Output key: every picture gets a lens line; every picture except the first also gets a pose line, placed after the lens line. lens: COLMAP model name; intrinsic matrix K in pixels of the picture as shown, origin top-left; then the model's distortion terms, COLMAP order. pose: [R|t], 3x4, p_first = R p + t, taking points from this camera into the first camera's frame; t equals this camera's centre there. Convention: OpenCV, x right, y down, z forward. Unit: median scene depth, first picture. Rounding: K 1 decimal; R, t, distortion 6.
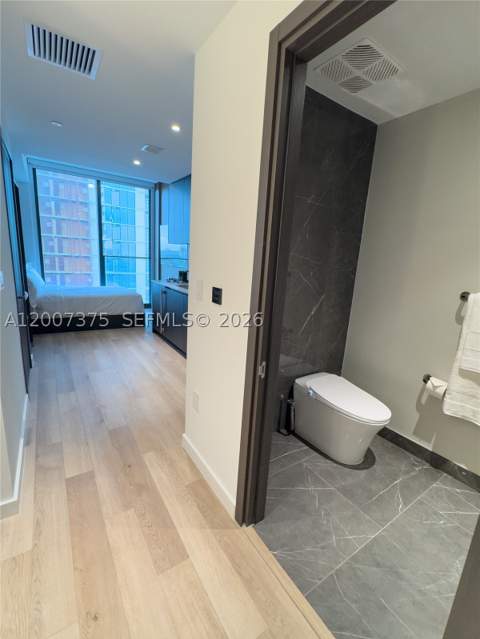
lens RADIAL K [[283.3, 0, 240.0], [0, 283.3, 319.5], [0, 0, 1]] dist [-0.001242, -0.000170]
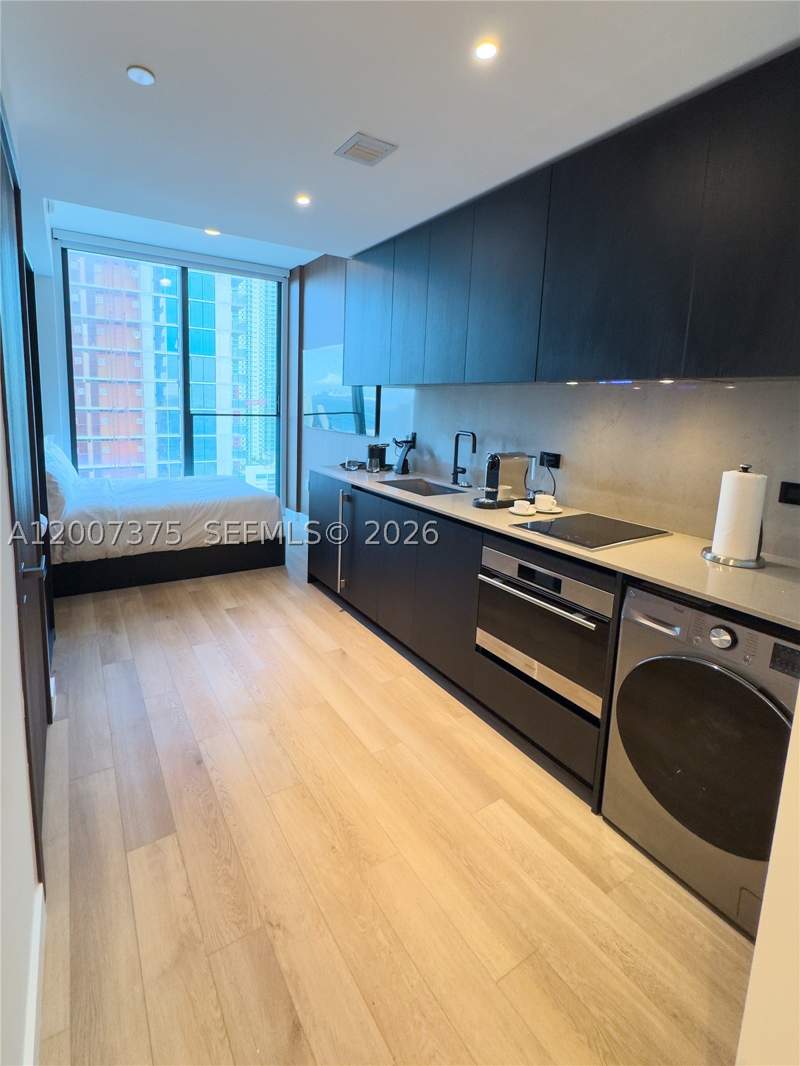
lens RADIAL K [[481.6, 0, 350.4], [0, 481.6, 468.5], [0, 0, 1]] dist [-0.002736, -0.000247]
pose [[0.997187, -0.026325, -0.070175, -0.262031], [0.020616, 0.996511, -0.080873, -0.101043], [0.072059, 0.079199, 0.994251, 0.335221]]
